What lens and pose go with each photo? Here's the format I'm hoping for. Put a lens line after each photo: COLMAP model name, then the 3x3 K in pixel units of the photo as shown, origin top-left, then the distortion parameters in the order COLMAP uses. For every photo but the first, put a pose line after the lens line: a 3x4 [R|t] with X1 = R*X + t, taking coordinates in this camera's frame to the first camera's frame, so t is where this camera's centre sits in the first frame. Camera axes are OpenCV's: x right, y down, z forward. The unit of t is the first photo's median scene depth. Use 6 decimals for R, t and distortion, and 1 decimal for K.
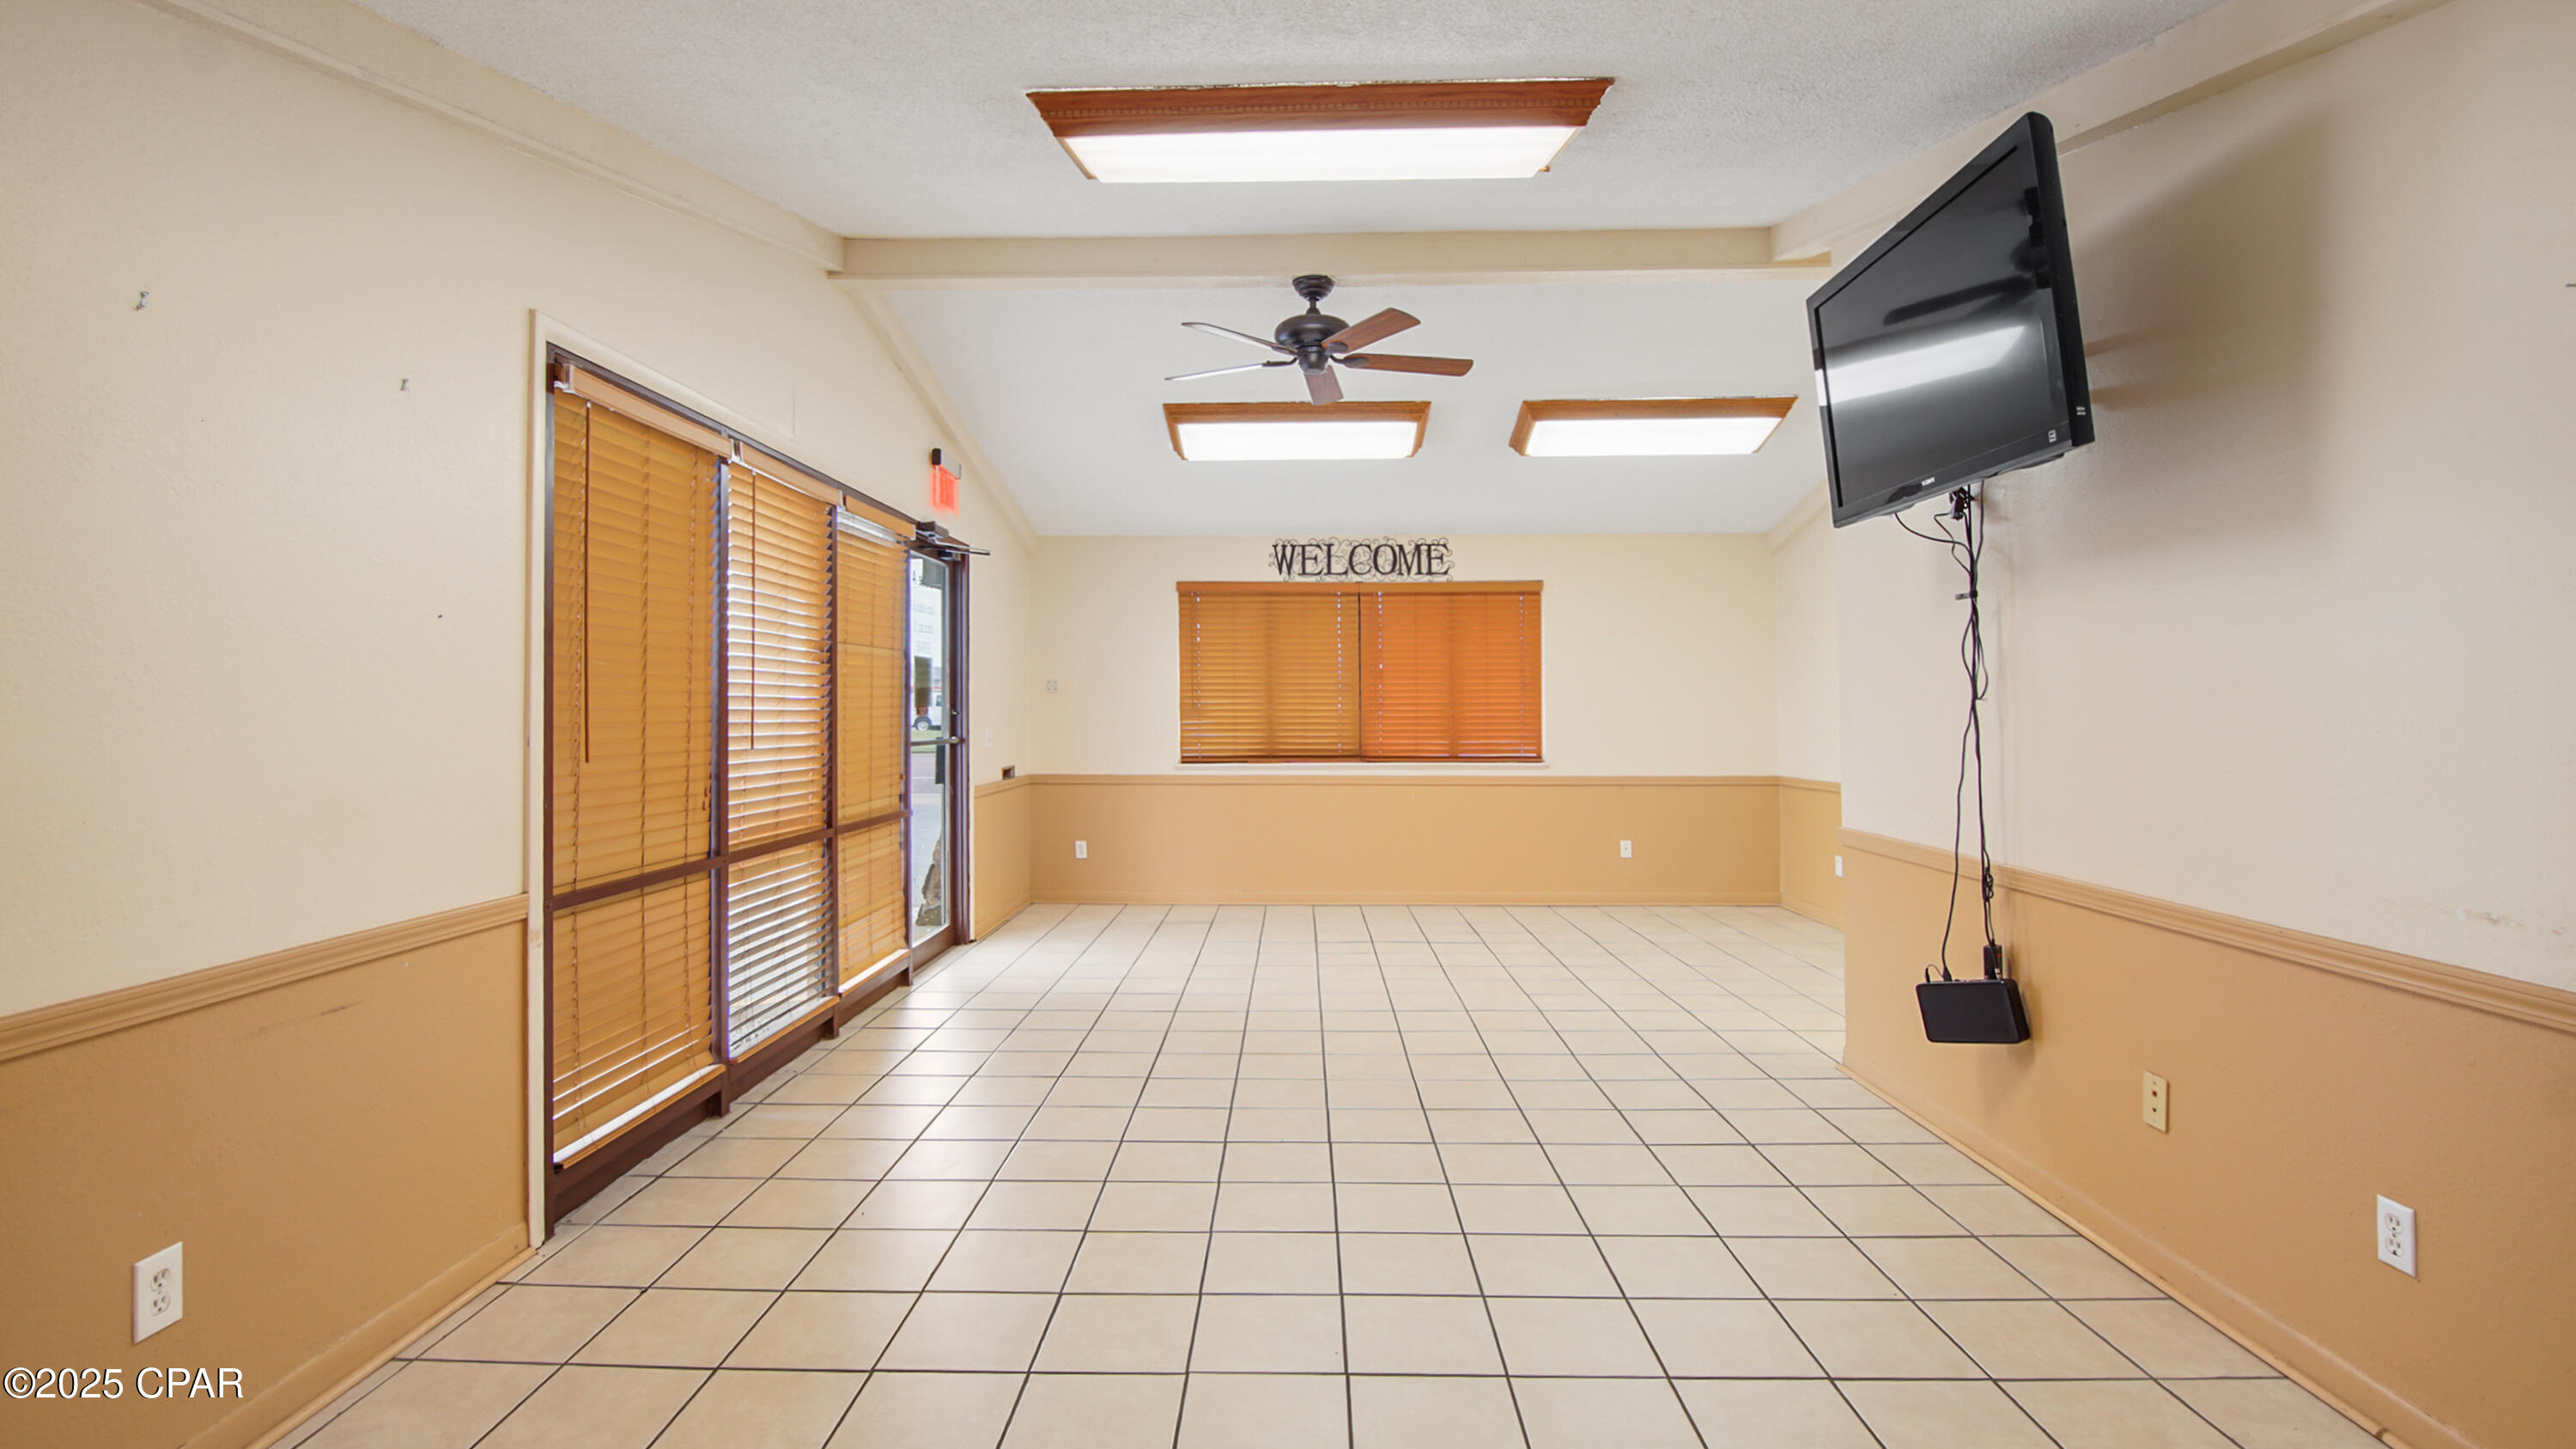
lens RADIAL K [[1203.0, 0, 1275.8], [0, 1203.0, 718.4], [0, 0, 1]] dist [0.008546, -0.001157]
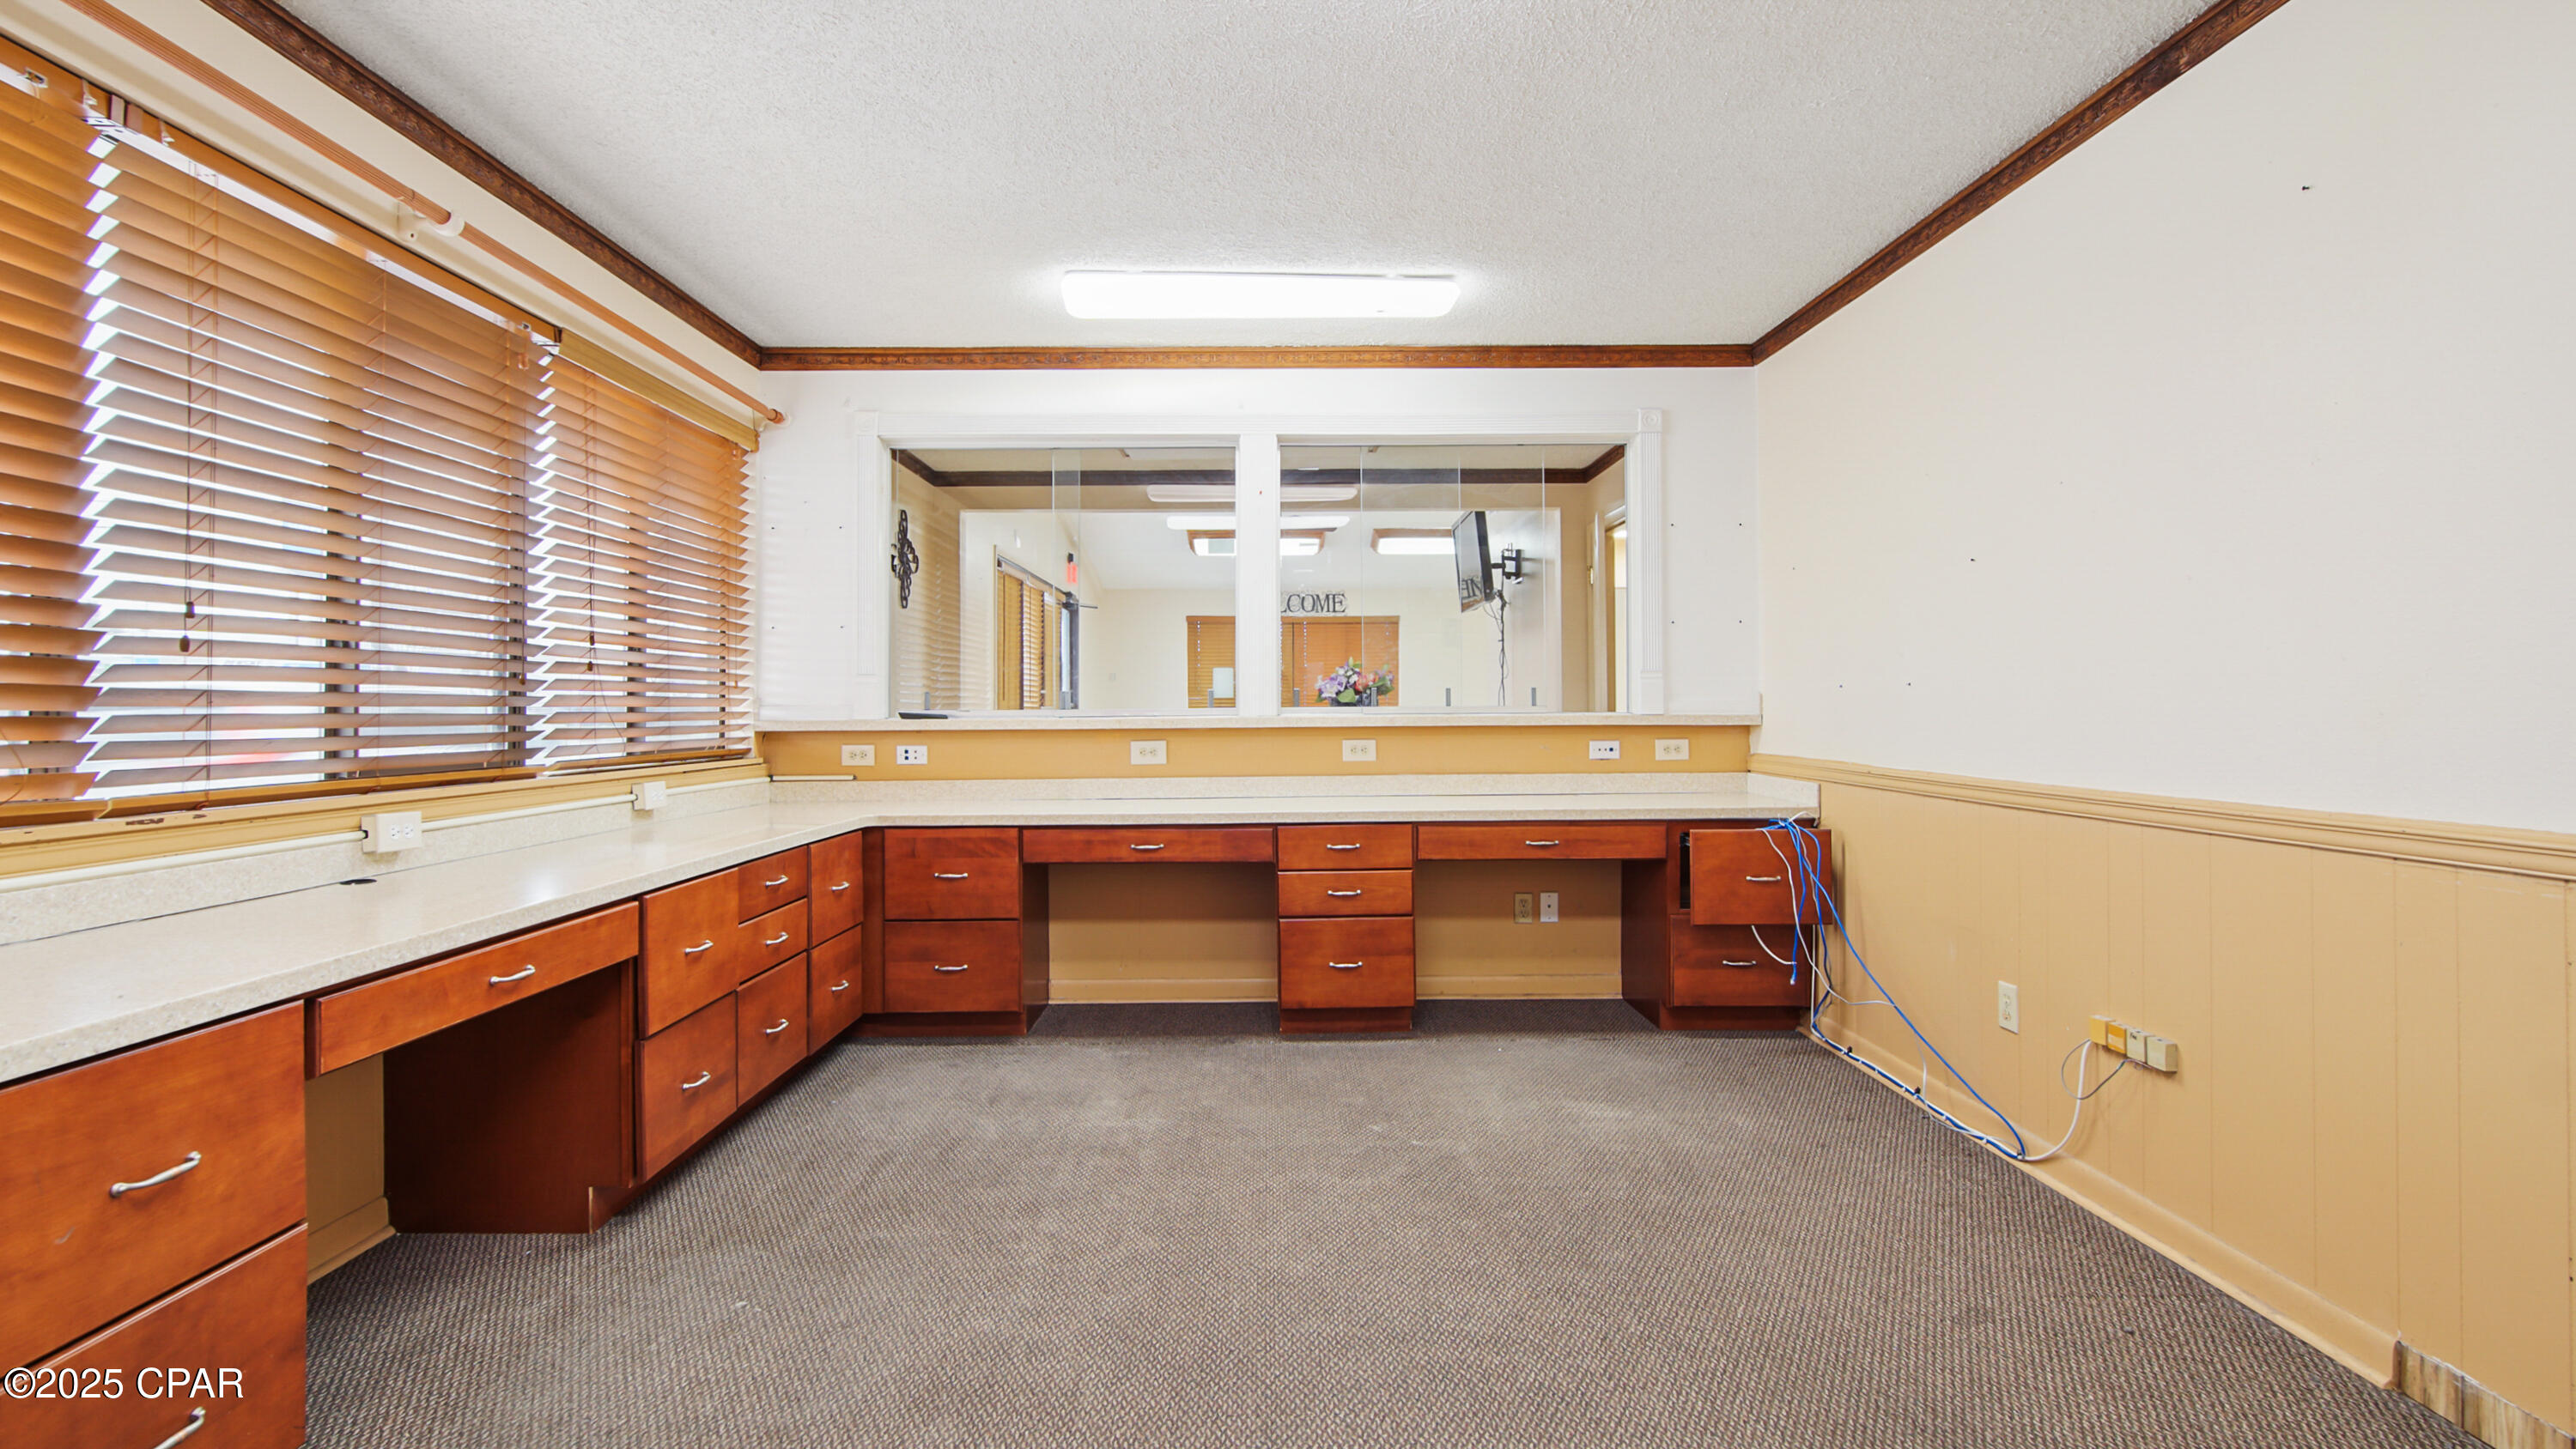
lens RADIAL K [[1202.6, 0, 1275.8], [0, 1202.6, 718.4], [0, 0, 1]] dist [0.008546, -0.001157]
pose [[0.999679, -0.000257, 0.025341, 0.001035], [0.000272, 1.000000, -0.000568, 0.033619], [-0.025341, 0.000574, 0.999679, -0.721657]]
